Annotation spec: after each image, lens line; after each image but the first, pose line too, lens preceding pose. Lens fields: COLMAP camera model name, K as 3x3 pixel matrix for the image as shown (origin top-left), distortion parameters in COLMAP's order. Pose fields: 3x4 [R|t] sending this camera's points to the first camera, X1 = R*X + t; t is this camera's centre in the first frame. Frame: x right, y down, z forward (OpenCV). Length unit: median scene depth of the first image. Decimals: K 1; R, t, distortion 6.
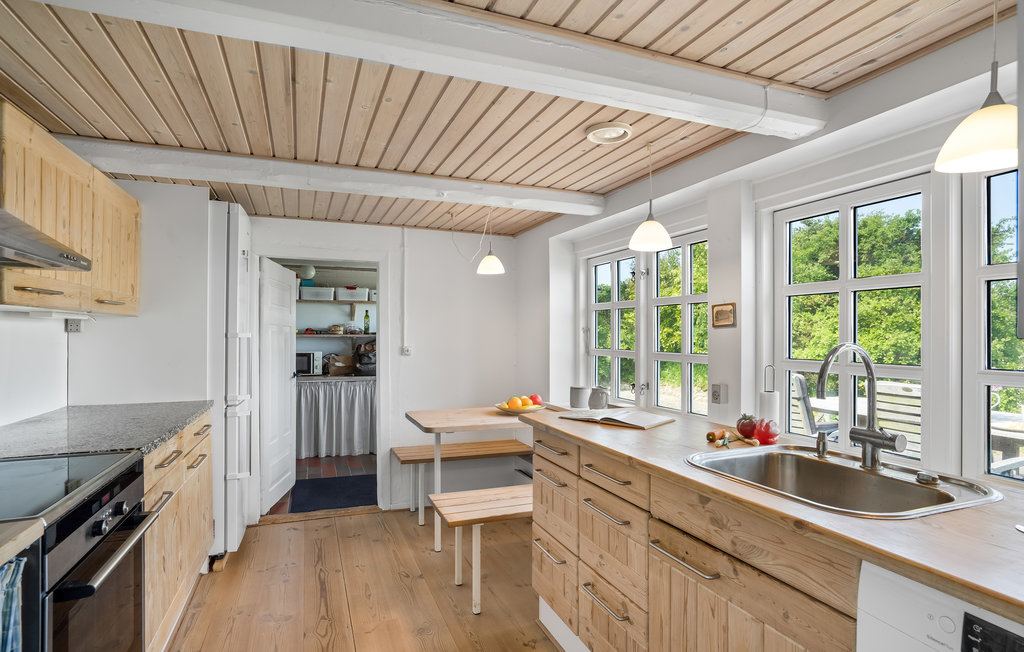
lens RADIAL K [[535.0, 0, 512.7], [0, 535.0, 329.0], [0, 0, 1]] dist [-0.001188, -0.000117]
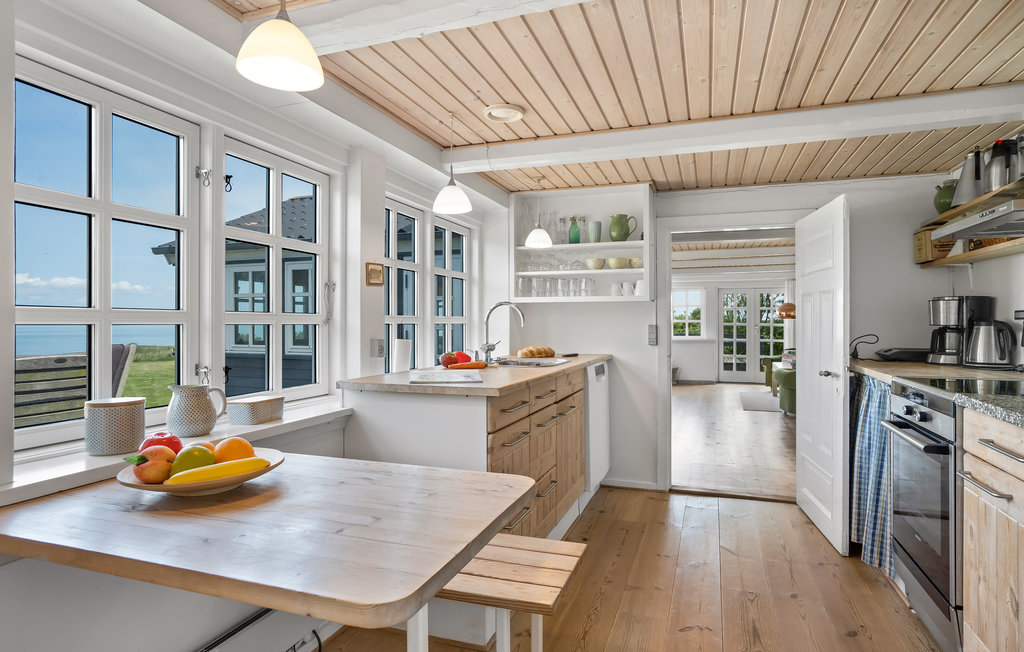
lens RADIAL K [[569.9, 0, 512.1], [0, 569.9, 323.9], [0, 0, 1]] dist [0.001668, 0.000320]
pose [[-0.757717, -0.007893, 0.652536, -0.644785], [-0.008969, 0.999958, 0.001681, 0.080431], [-0.652522, -0.004579, -0.757756, 1.956872]]
